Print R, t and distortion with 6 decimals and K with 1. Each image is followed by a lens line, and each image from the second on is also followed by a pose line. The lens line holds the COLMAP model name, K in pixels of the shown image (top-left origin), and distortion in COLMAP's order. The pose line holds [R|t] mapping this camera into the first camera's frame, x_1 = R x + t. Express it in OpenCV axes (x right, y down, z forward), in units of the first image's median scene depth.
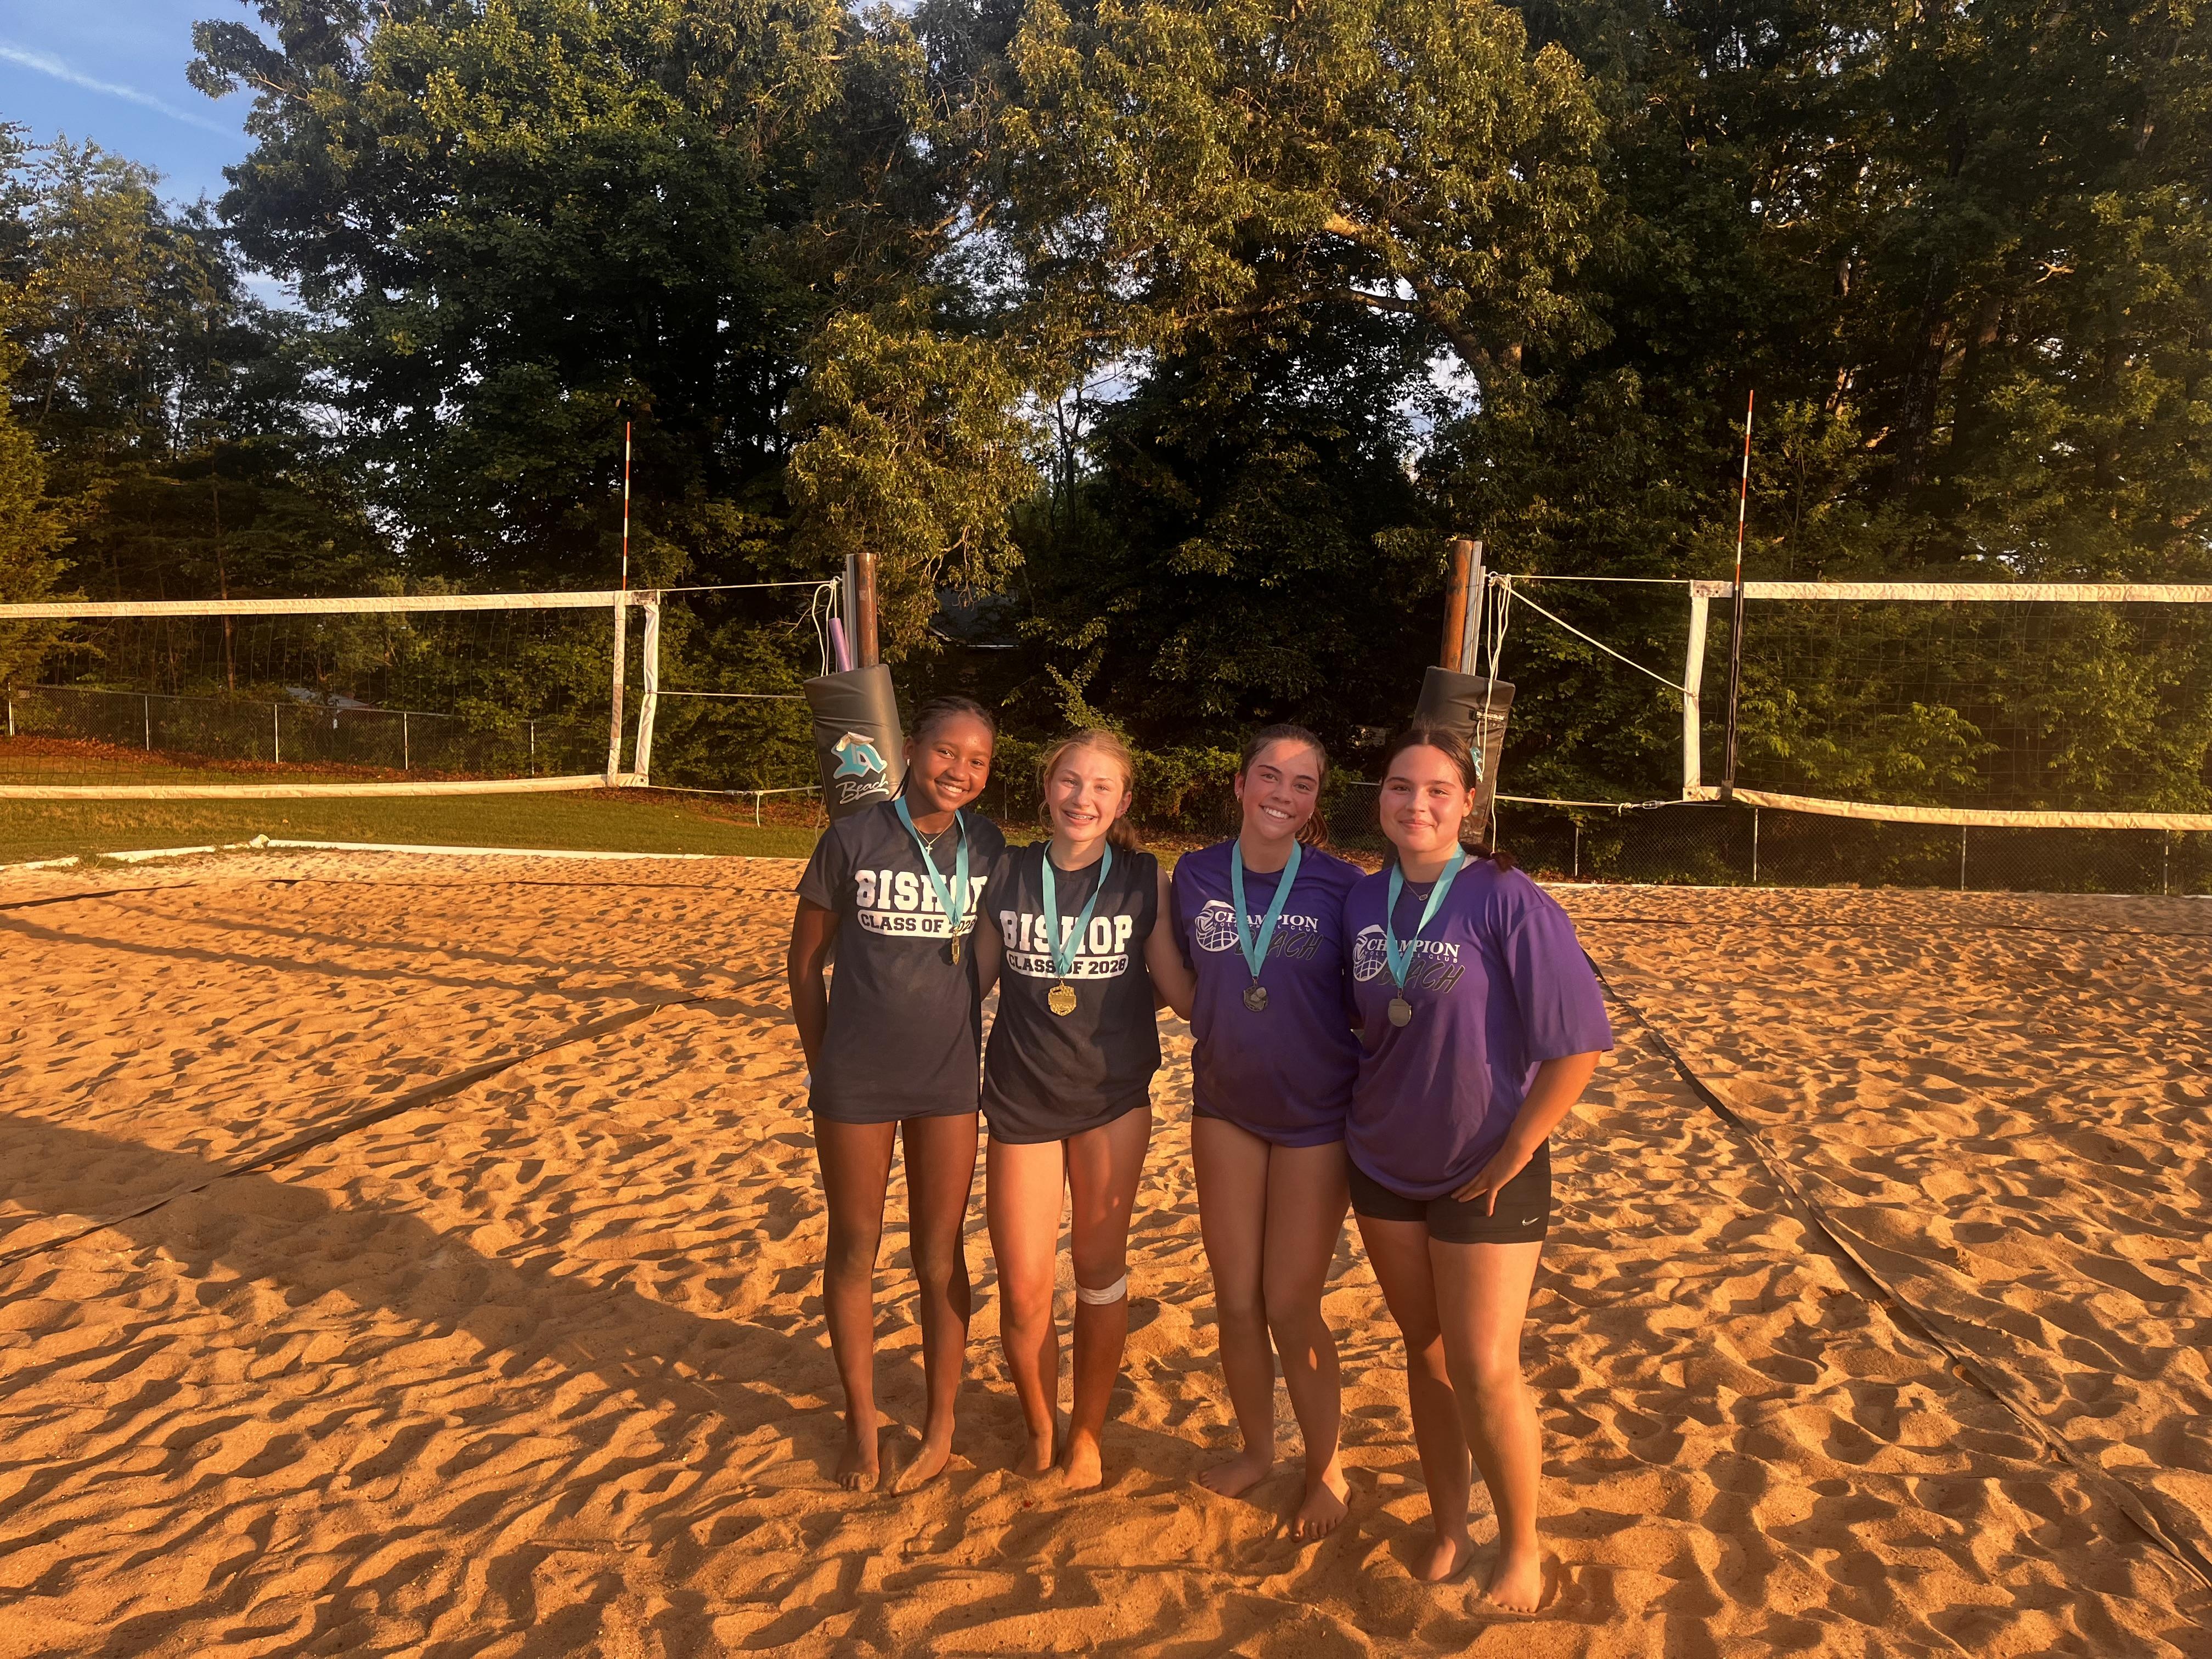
lens RADIAL K [[1693.0, 0, 1102.9], [0, 1693.0, 821.7], [0, 0, 1]] dist [0.069933, -0.100367]
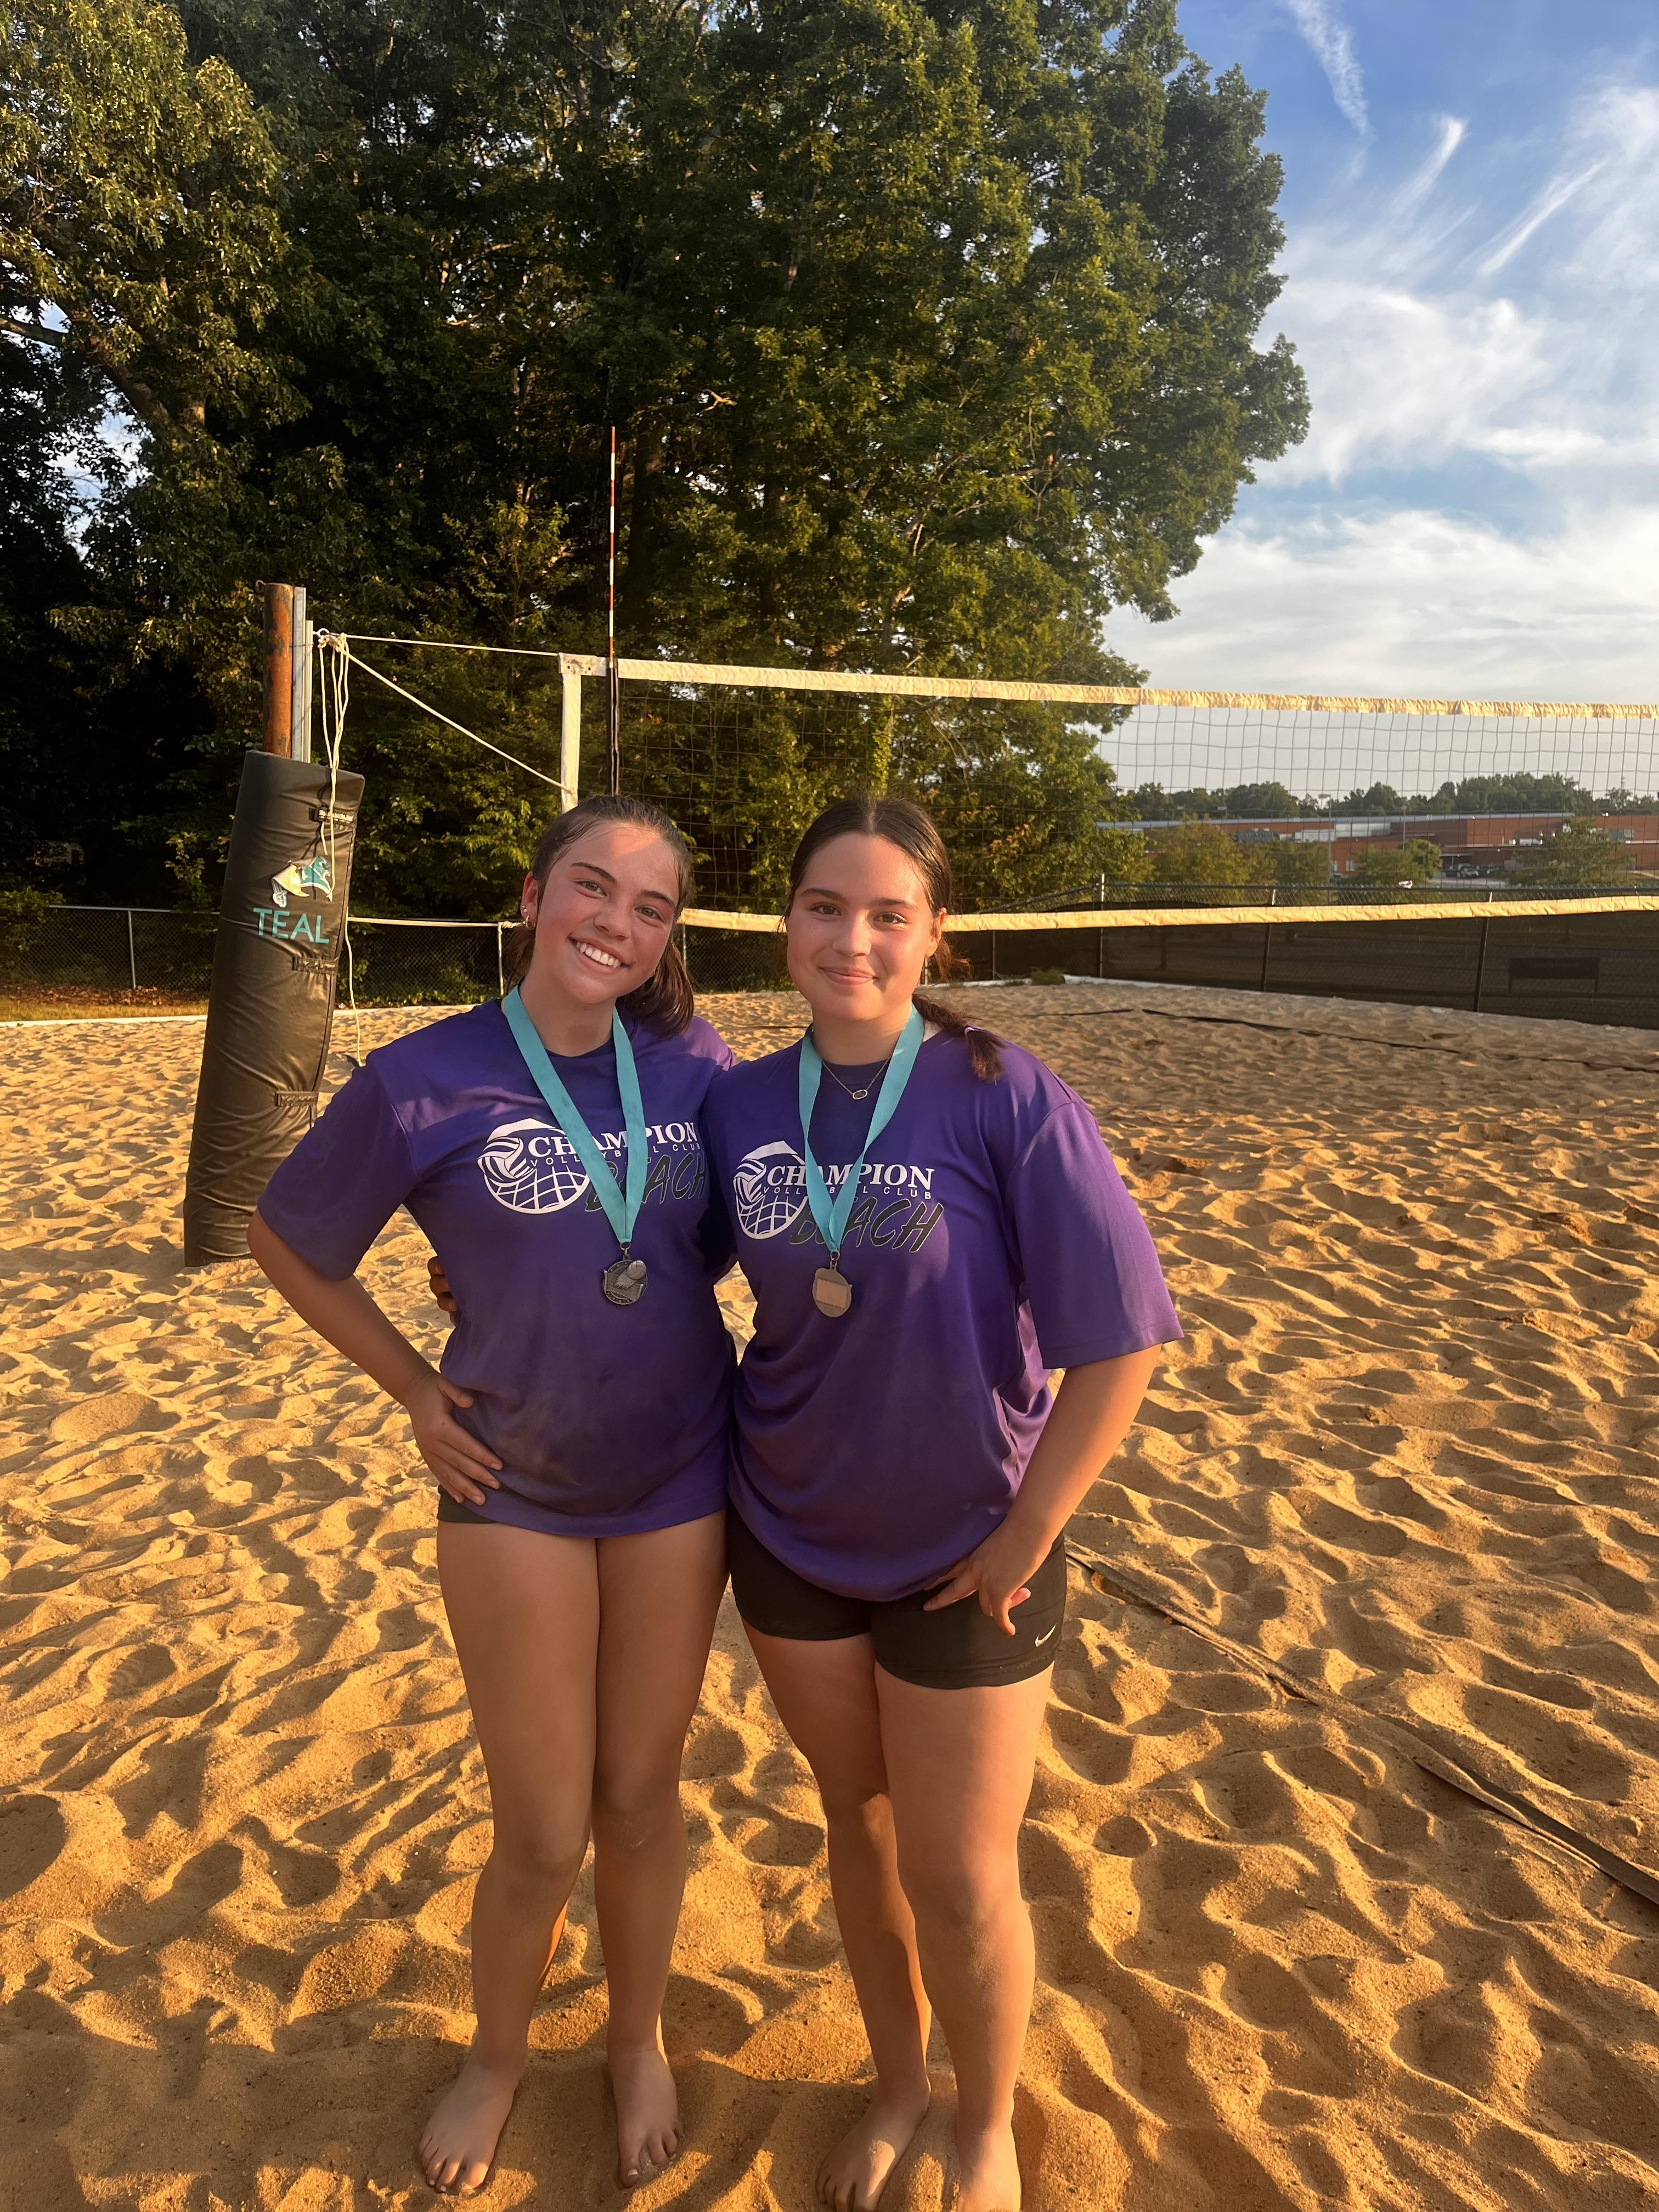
lens RADIAL K [[1693.0, 0, 829.9], [0, 1693.0, 1101.9], [0, 0, 1]] dist [0.069933, -0.100367]
pose [[0.830996, -0.093702, 0.548329, -0.008301], [0.041199, 0.993371, 0.107315, -0.001891], [-0.554750, -0.066588, 0.829348, 0.066396]]
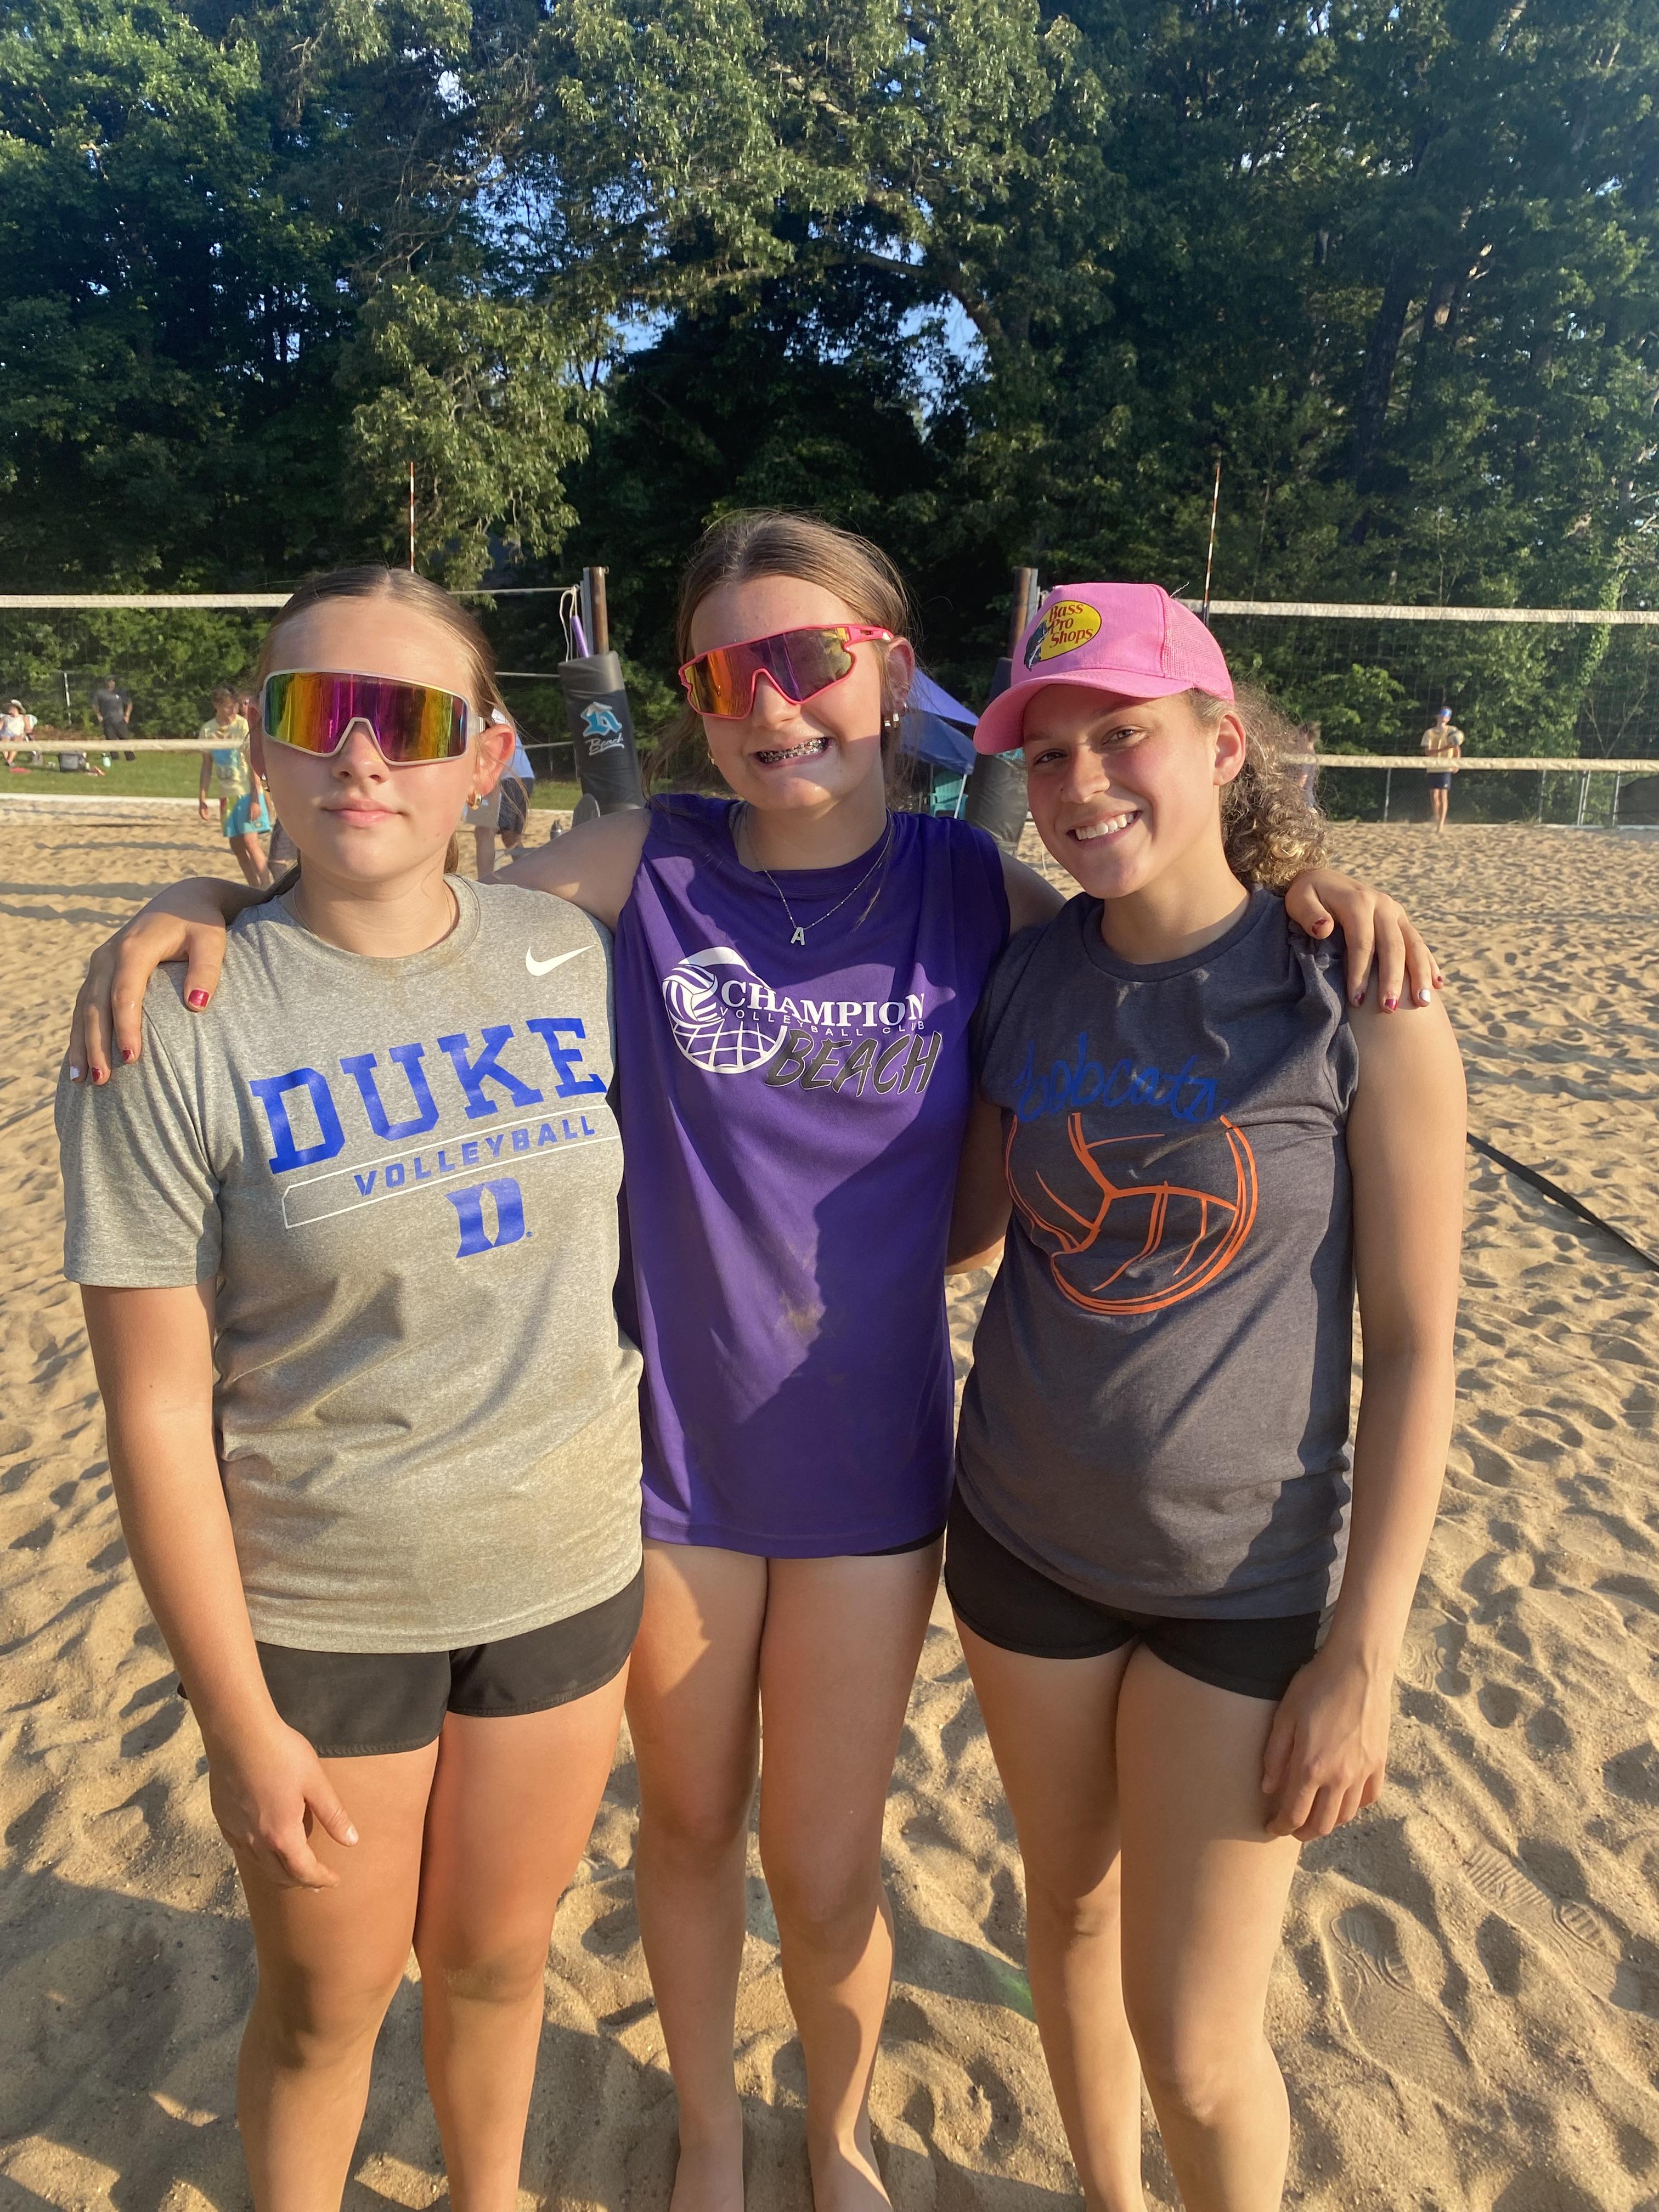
lens RADIAL K [[1742.5, 0, 828.6], [0, 1742.5, 1109.8], [0, 0, 1]] dist [-0.021411, 0.020513]
pose [[0.989751, -0.031513, 0.139282, -0.054838], [0.004398, 0.981611, 0.190843, 0.001139], [-0.142735, -0.188274, 0.971689, -0.155691]]
